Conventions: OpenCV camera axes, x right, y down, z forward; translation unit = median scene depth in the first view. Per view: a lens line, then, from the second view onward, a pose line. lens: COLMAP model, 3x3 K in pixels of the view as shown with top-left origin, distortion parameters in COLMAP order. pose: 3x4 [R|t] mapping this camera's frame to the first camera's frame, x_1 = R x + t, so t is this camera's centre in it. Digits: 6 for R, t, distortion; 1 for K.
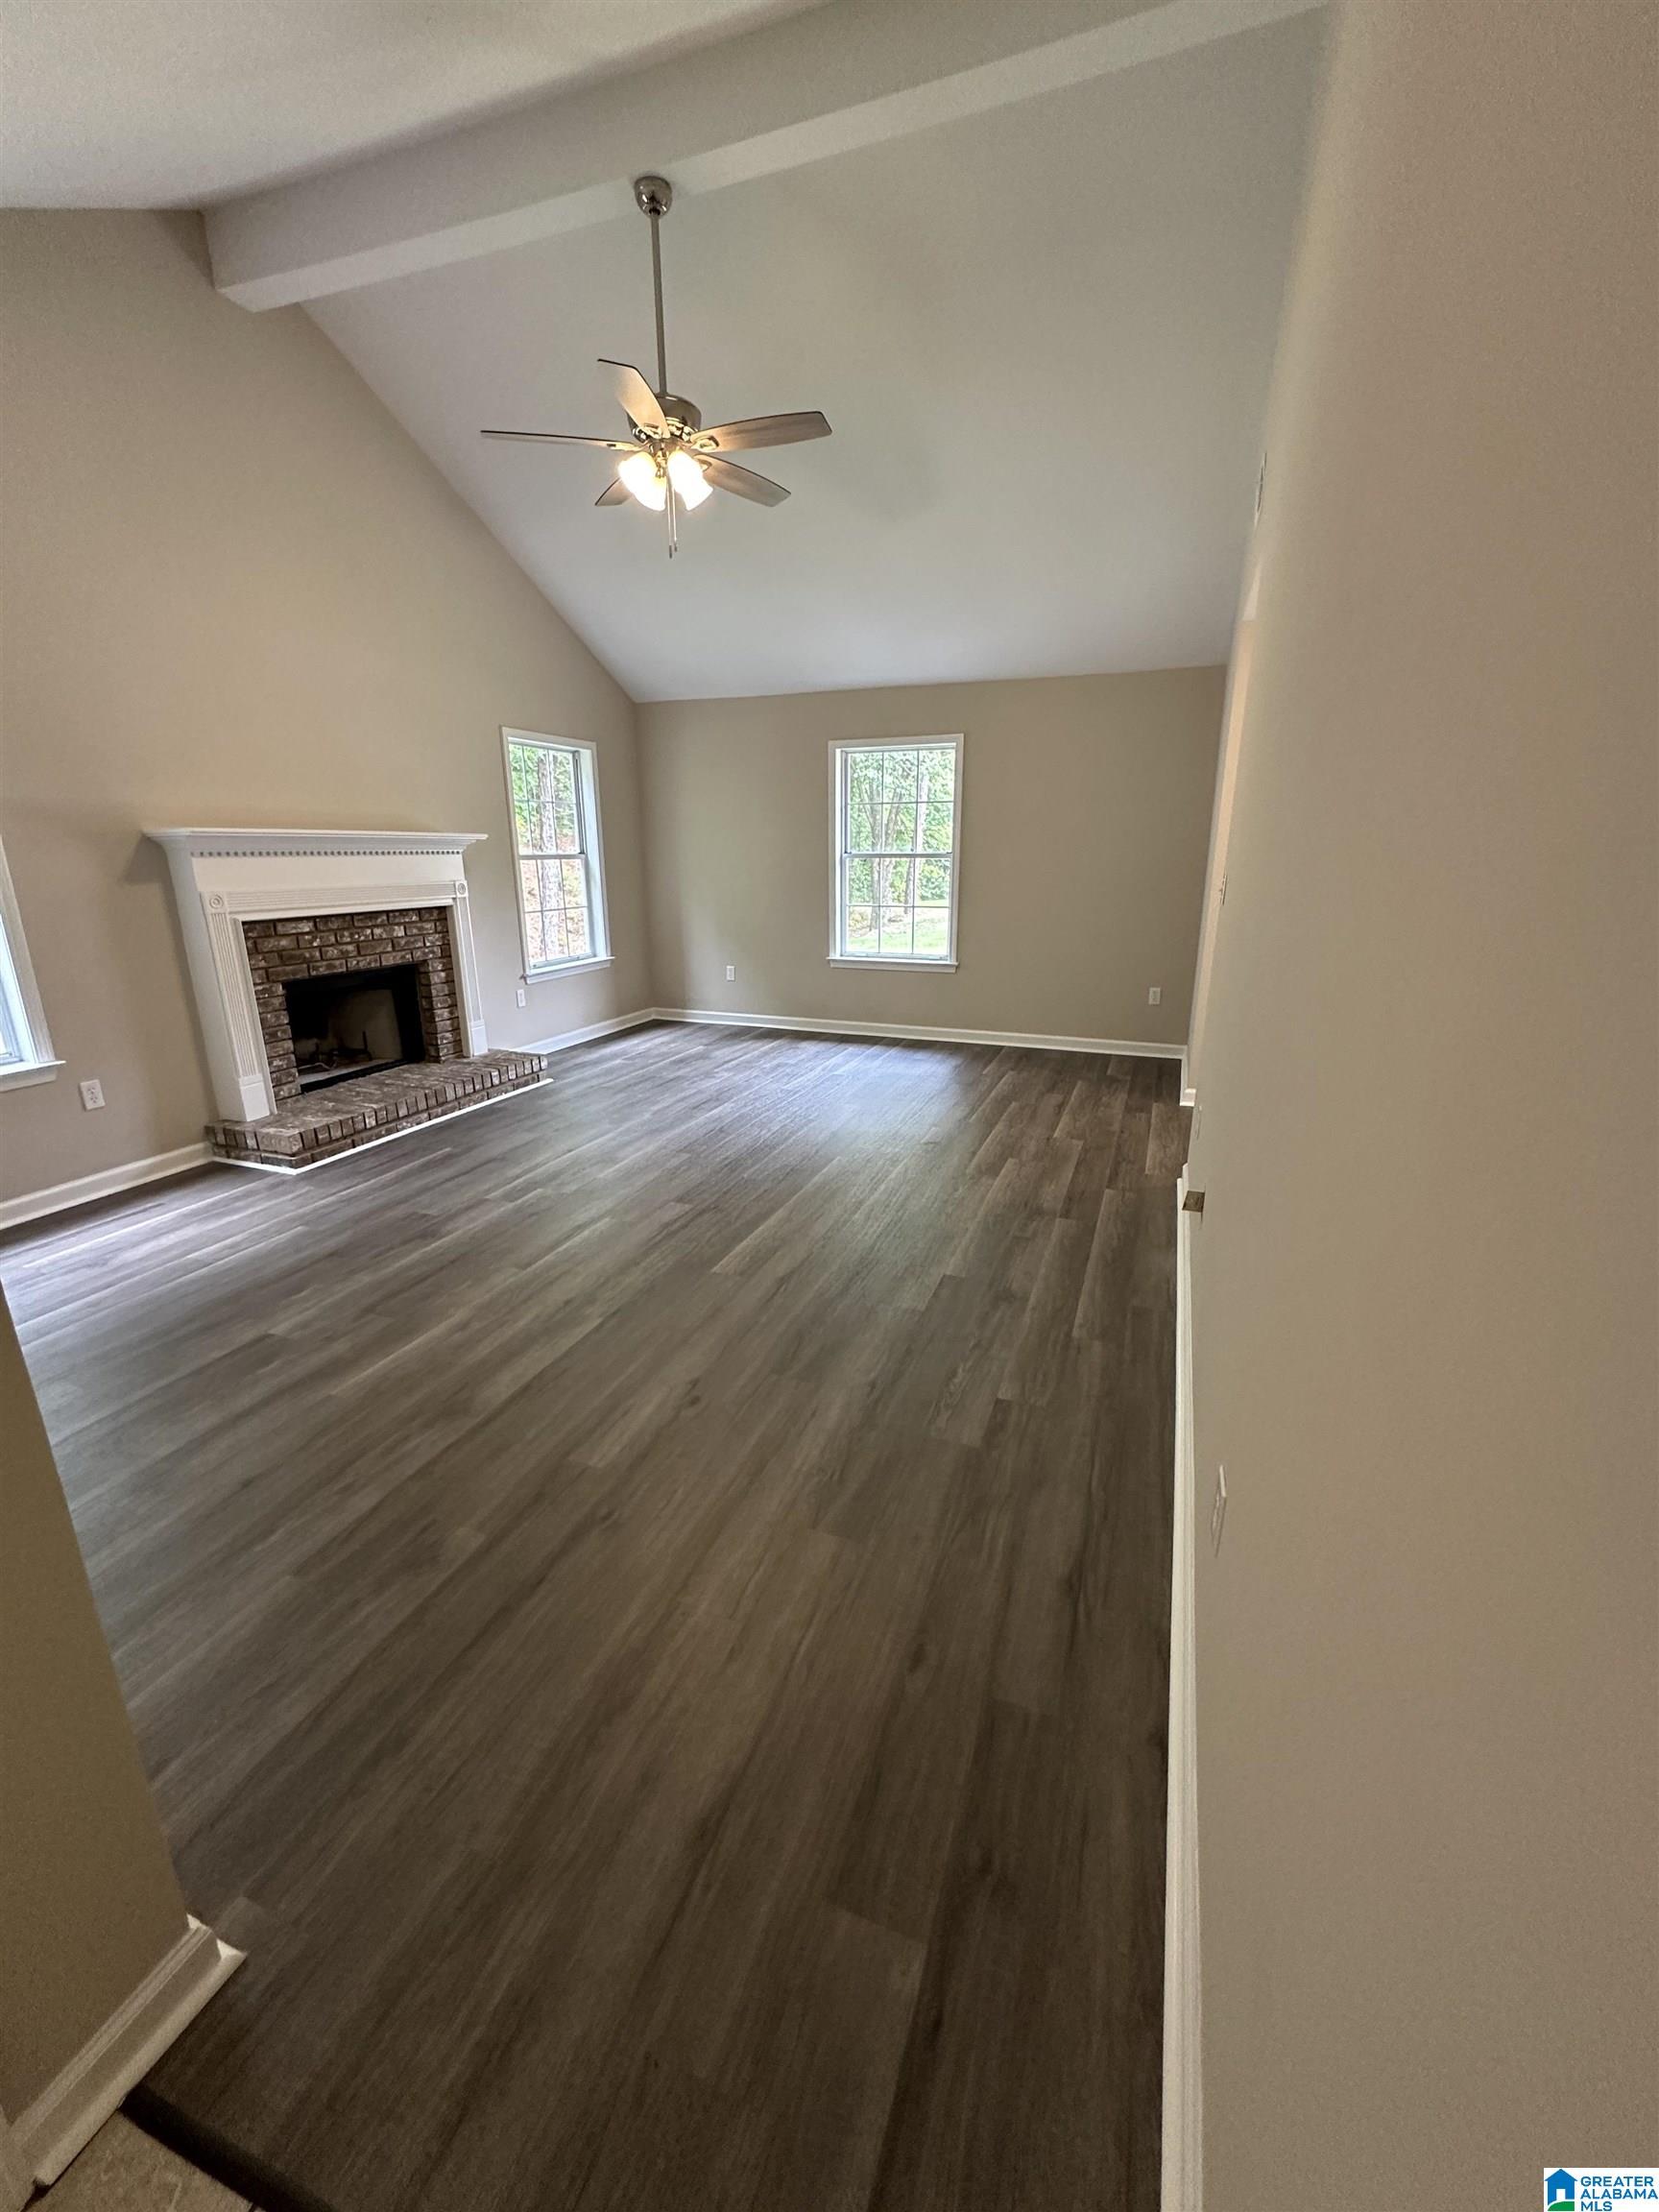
lens RADIAL K [[886.7, 0, 843.2], [0, 886.7, 1105.7], [0, 0, 1]] dist [-0.002672, 0.000580]
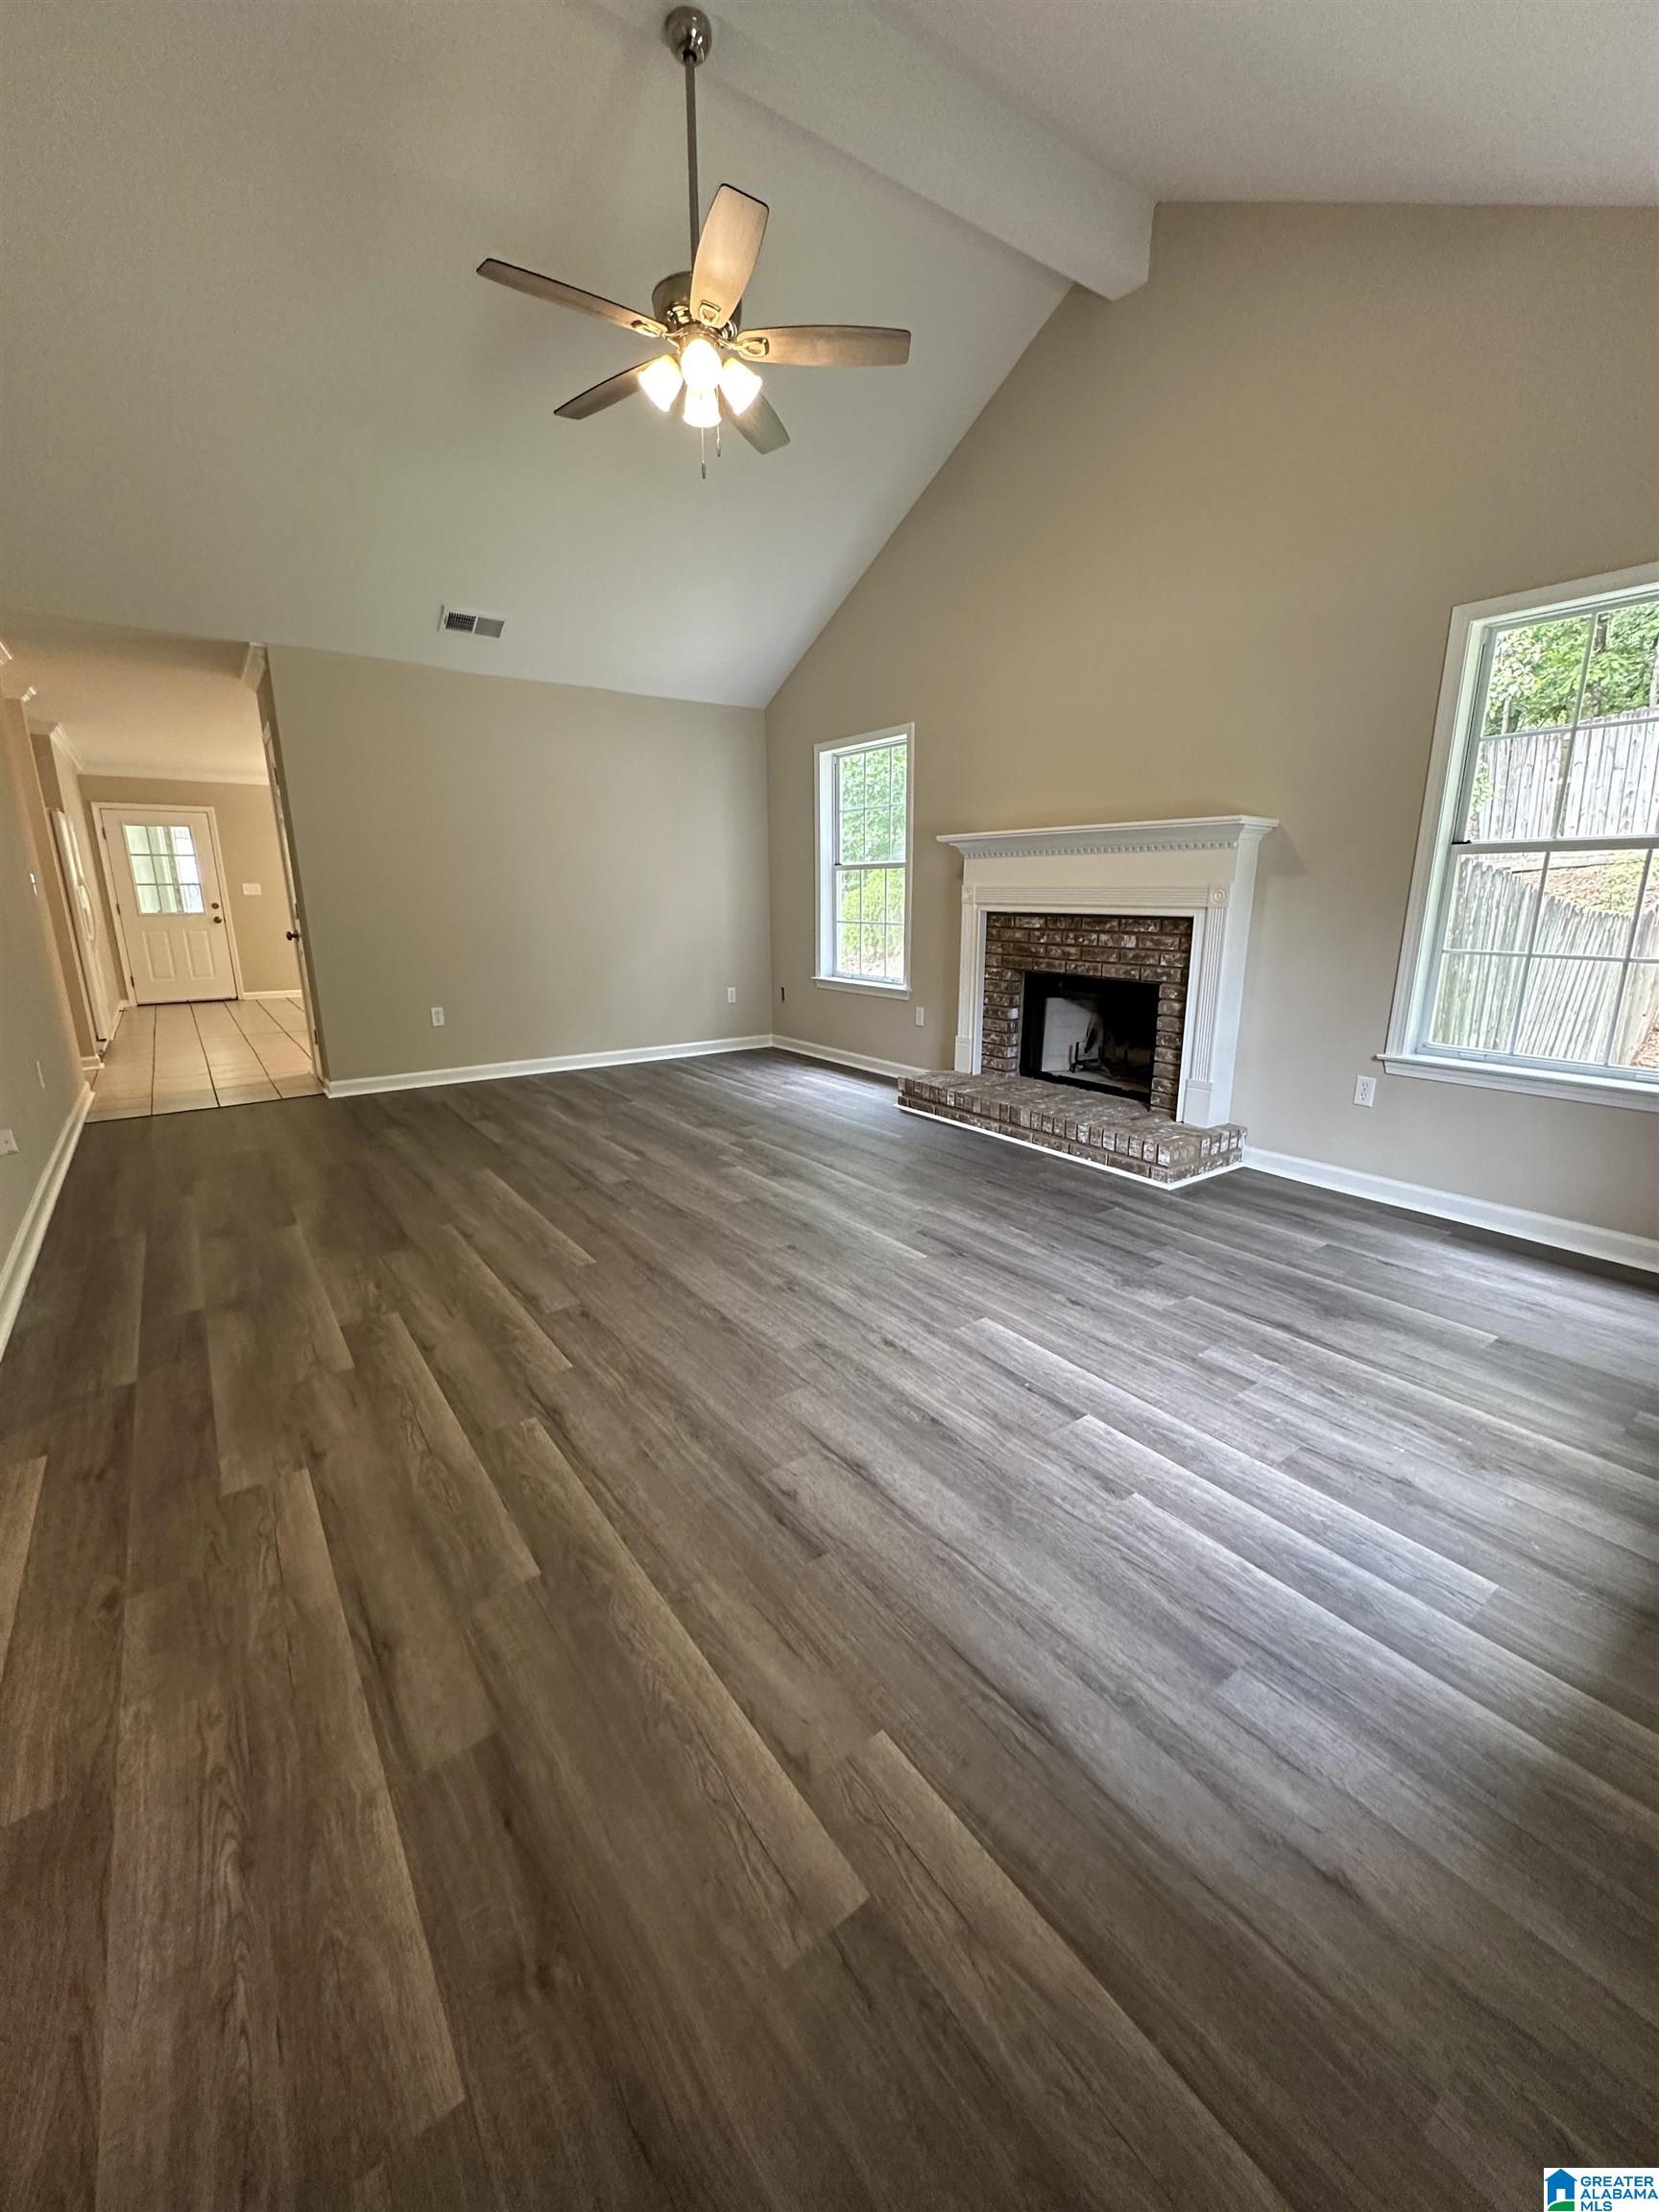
lens RADIAL K [[886.7, 0, 828.2], [0, 886.7, 1106.1], [0, 0, 1]] dist [-0.002672, 0.000580]
pose [[-0.555117, 0.197713, -0.807933, 0.409953], [-0.231420, 0.896274, 0.378336, -0.340179], [0.798931, 0.396993, -0.451782, 1.334854]]
